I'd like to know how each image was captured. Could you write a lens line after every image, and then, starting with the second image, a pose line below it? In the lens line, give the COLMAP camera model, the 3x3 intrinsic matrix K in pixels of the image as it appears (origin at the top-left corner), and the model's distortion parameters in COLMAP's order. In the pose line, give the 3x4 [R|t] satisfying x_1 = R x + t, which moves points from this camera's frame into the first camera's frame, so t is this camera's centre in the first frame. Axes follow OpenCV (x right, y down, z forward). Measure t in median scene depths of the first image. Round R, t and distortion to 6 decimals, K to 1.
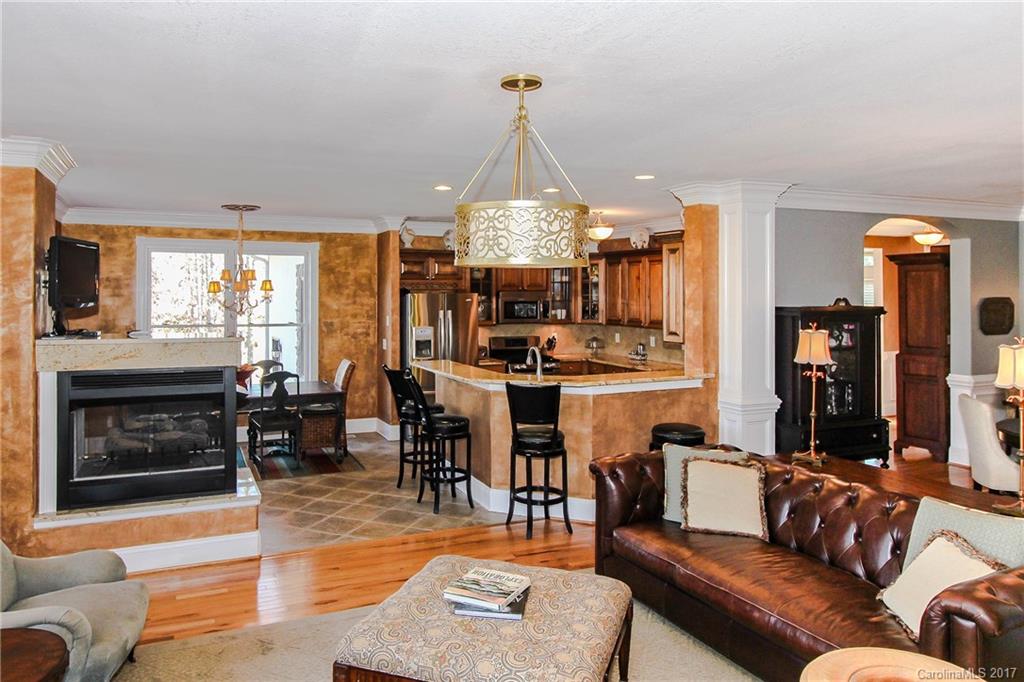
lens RADIAL K [[685.9, 0, 496.1], [0, 685.9, 301.9], [0, 0, 1]] dist [-0.003369, 0.000123]
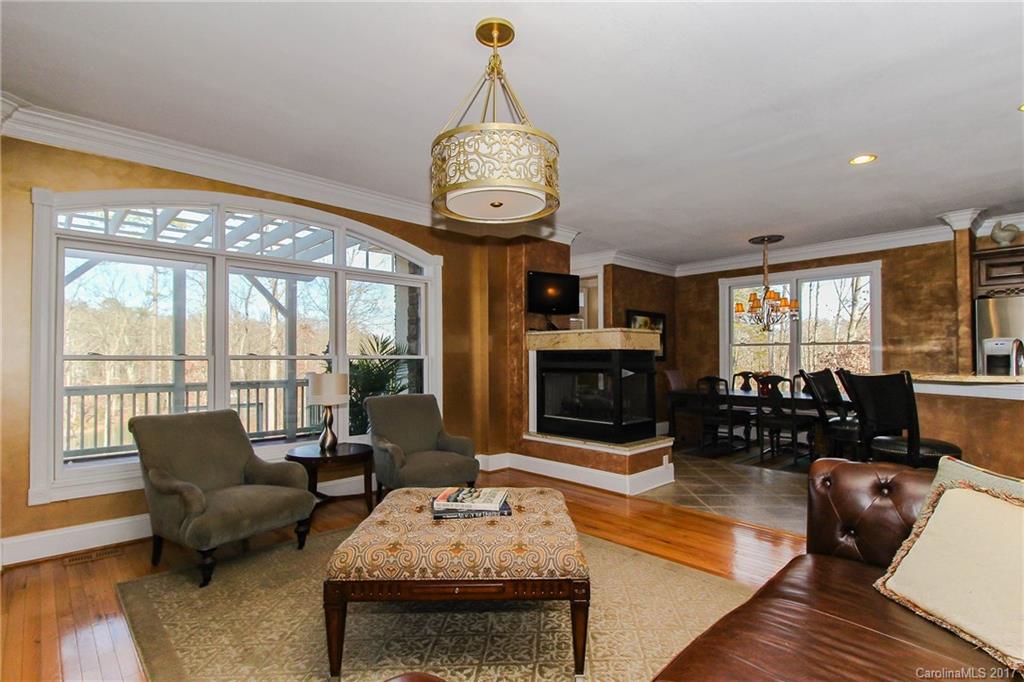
lens RADIAL K [[500.6, 0, 511.3], [0, 500.6, 349.8], [0, 0, 1]] dist [0.001835, -0.000341]
pose [[0.337858, -0.018996, -0.941005, 0.241791], [0.000158, 0.999797, -0.020127, 0.058270], [0.941197, 0.006652, 0.337793, 0.239435]]
